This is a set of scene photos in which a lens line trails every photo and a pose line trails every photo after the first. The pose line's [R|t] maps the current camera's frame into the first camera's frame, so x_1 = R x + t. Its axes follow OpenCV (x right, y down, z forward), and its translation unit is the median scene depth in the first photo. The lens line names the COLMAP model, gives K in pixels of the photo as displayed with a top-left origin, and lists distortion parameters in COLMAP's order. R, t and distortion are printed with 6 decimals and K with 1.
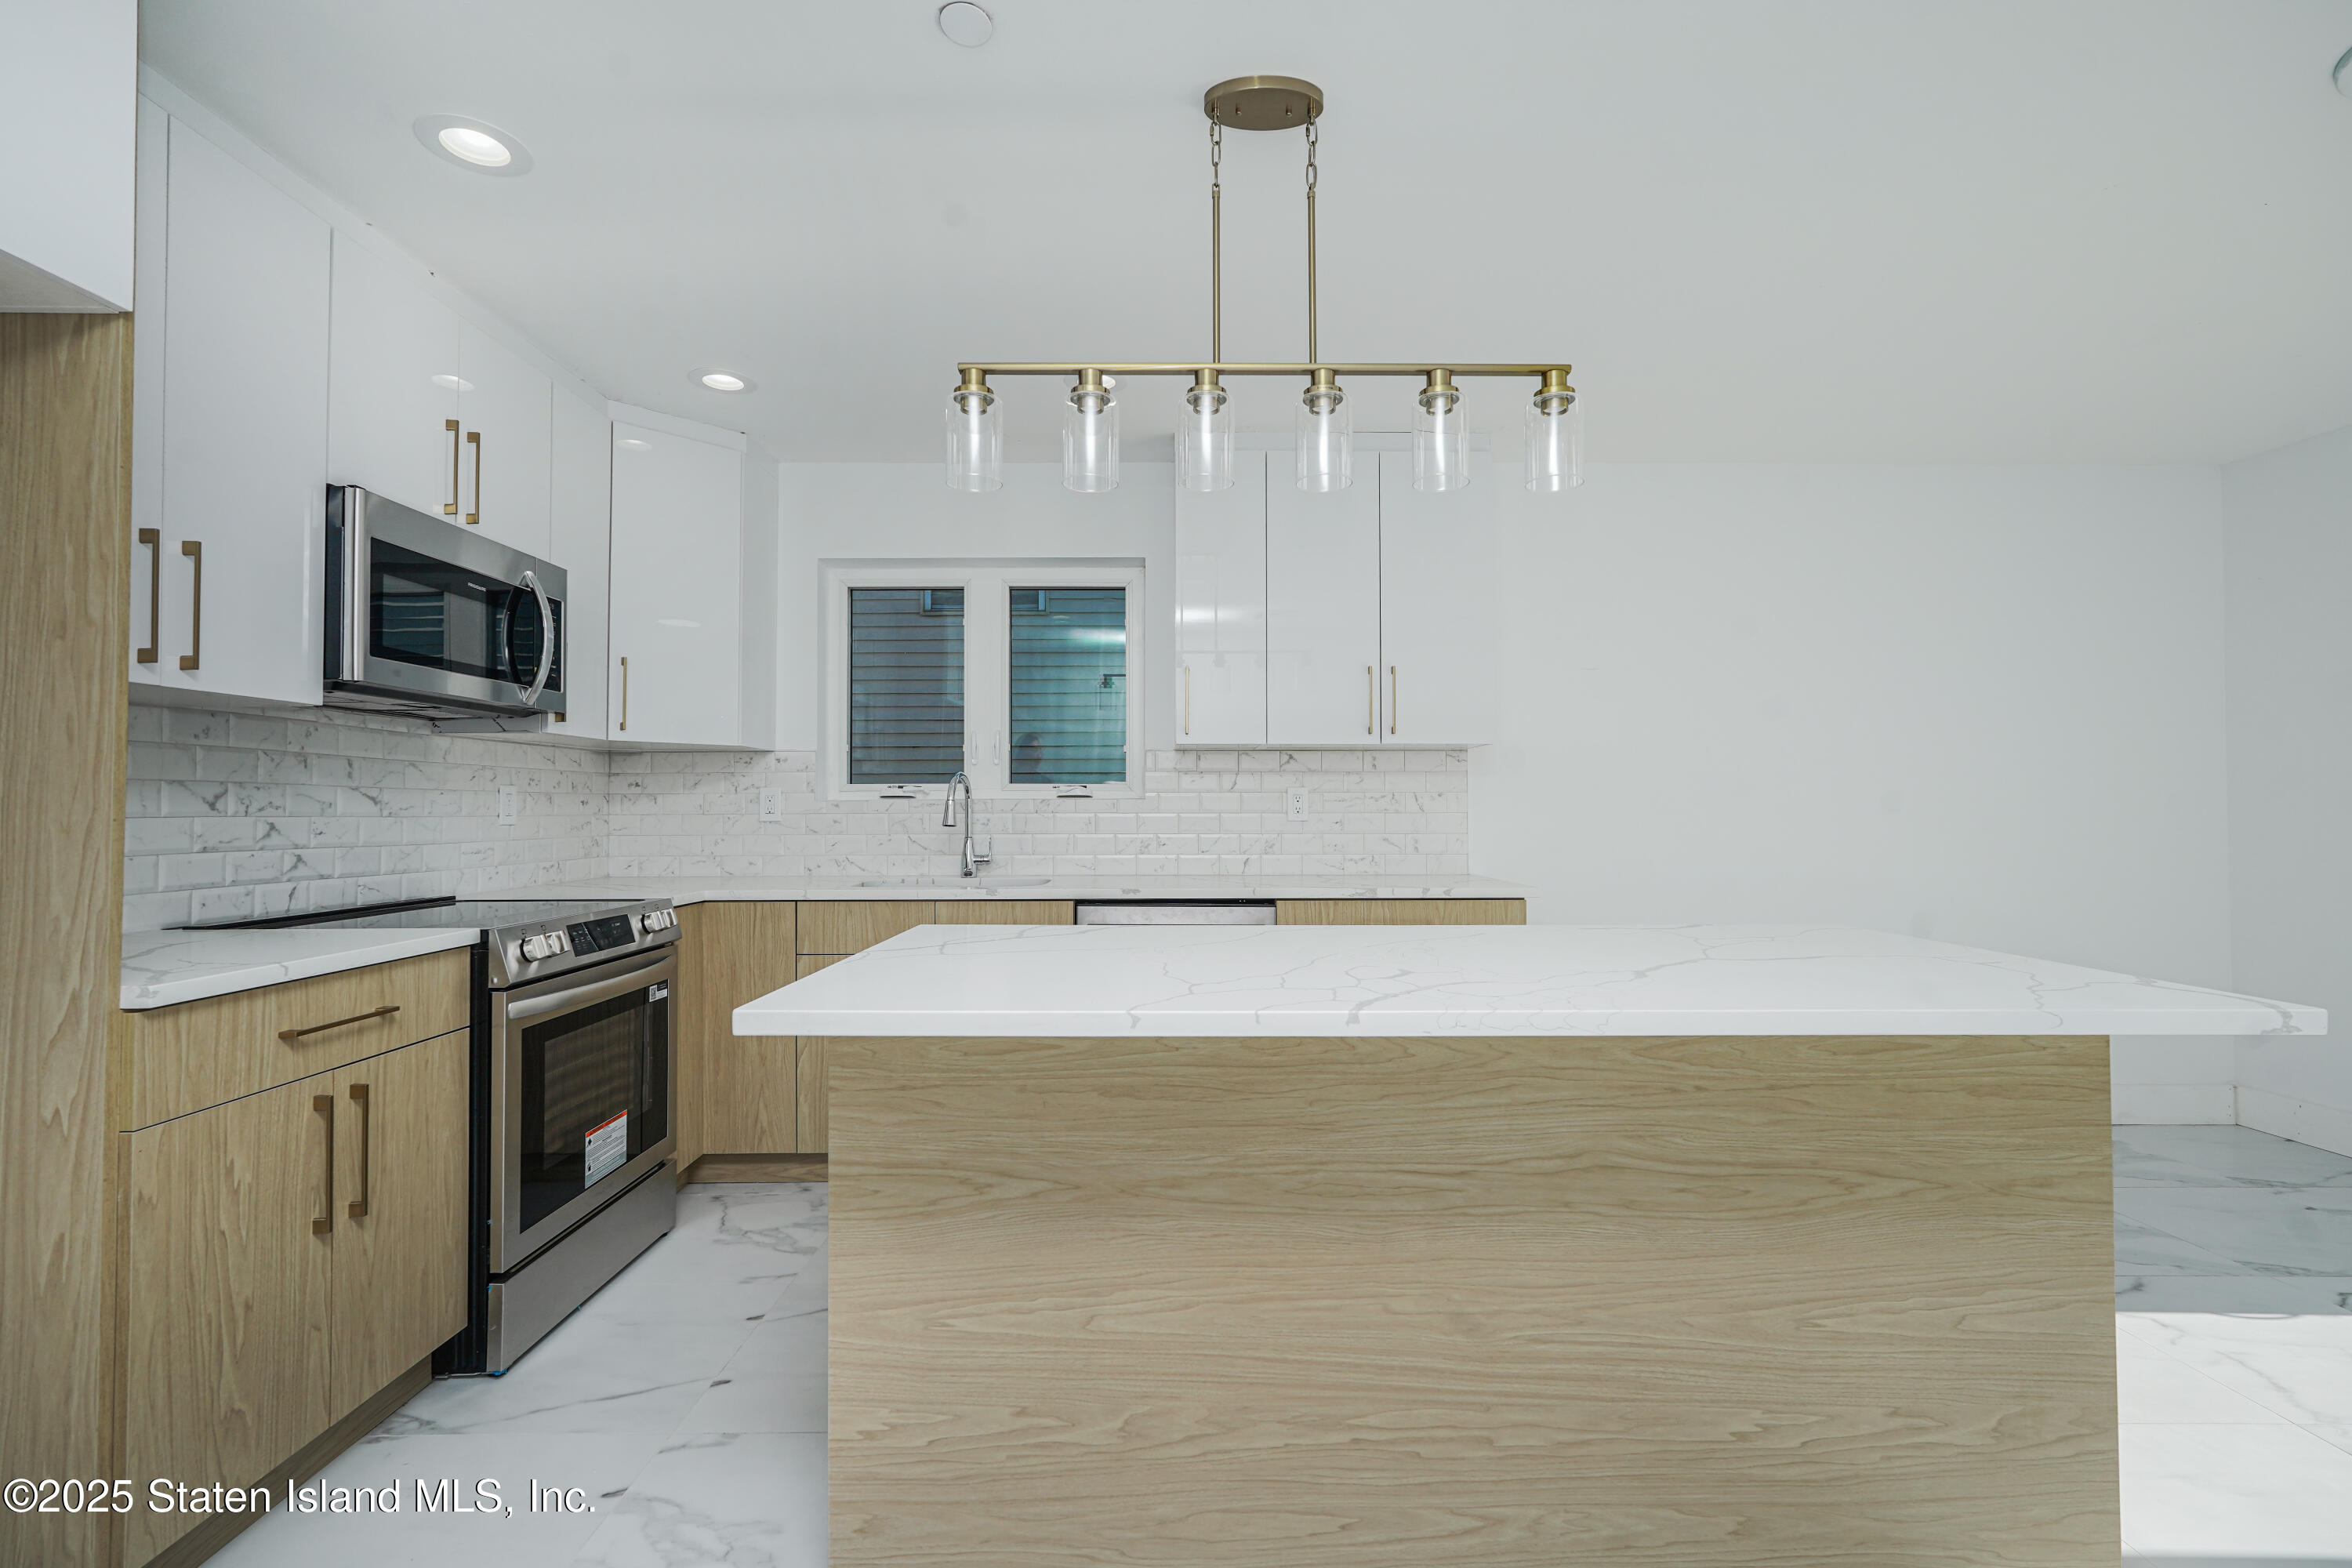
lens RADIAL K [[1021.0, 0, 1176.0], [0, 1021.0, 784.0], [0, 0, 1]] dist [-0.059642, 0.033788]
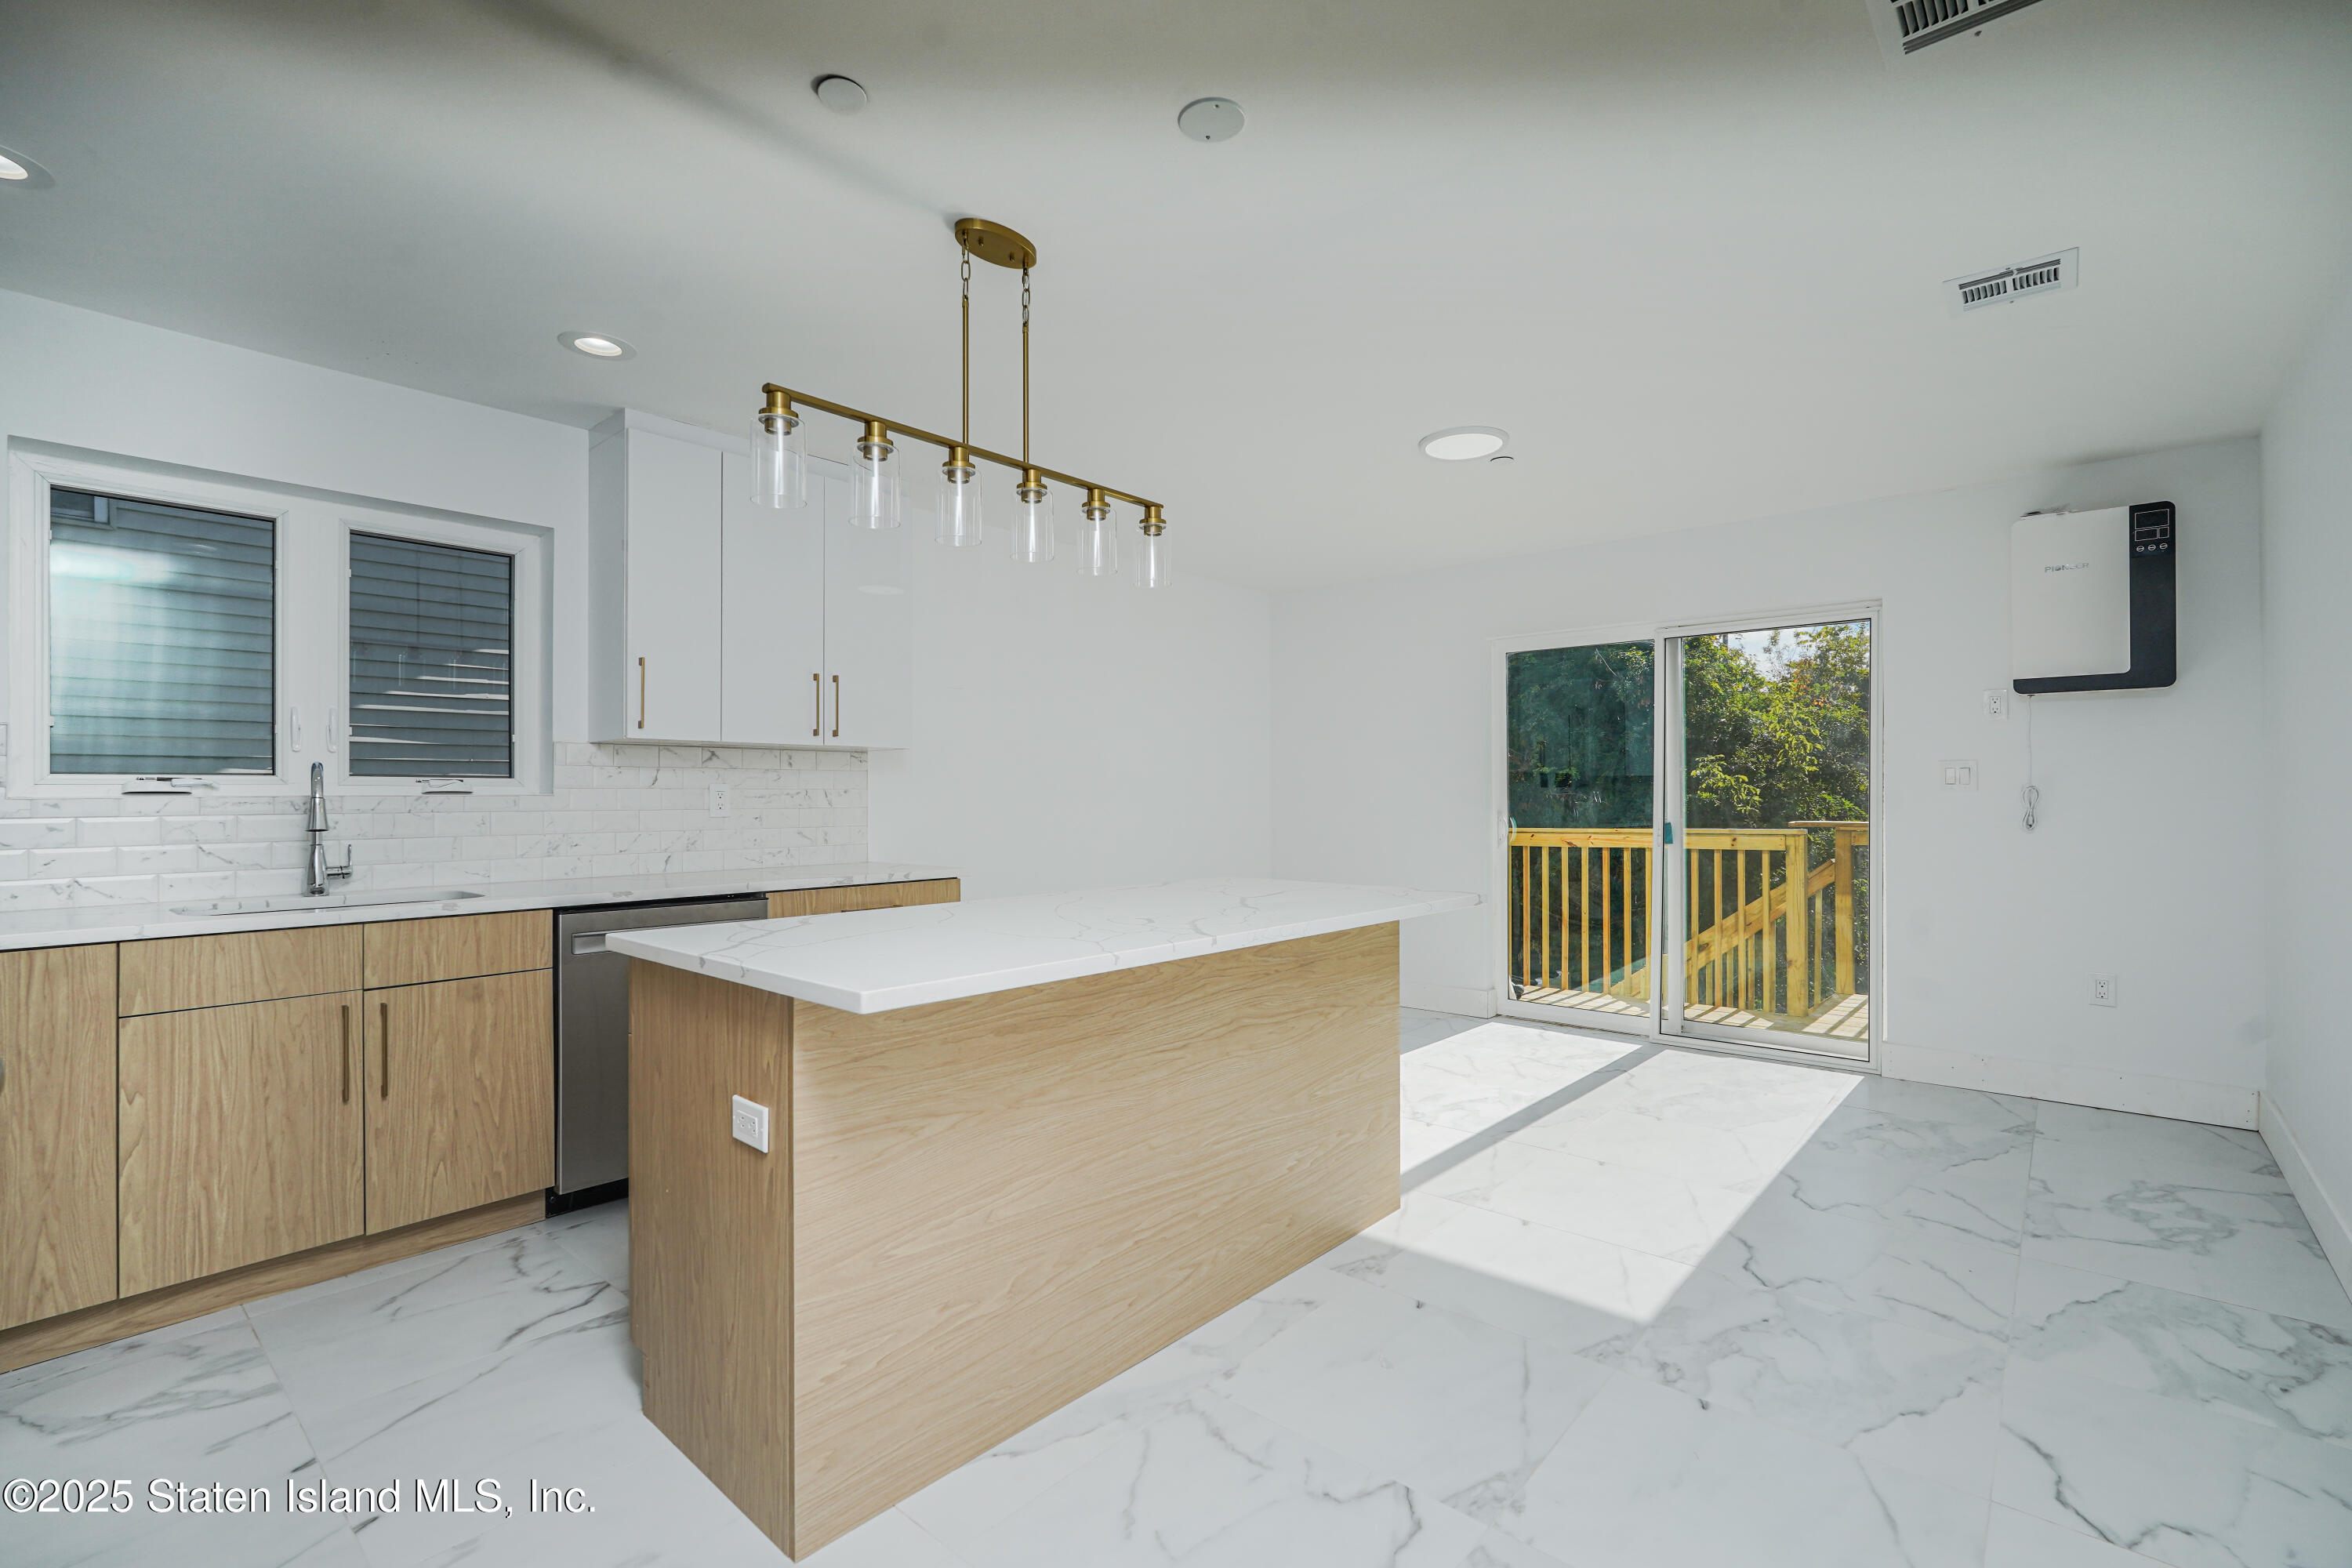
lens RADIAL K [[1036.2, 0, 1176.0], [0, 1036.2, 784.0], [0, 0, 1]] dist [-0.064961, 0.020104]
pose [[0.658280, 0.007648, 0.752734, -0.511724], [-0.014198, 0.999897, 0.002258, -0.008268], [-0.752639, -0.012174, 0.658320, -0.009093]]
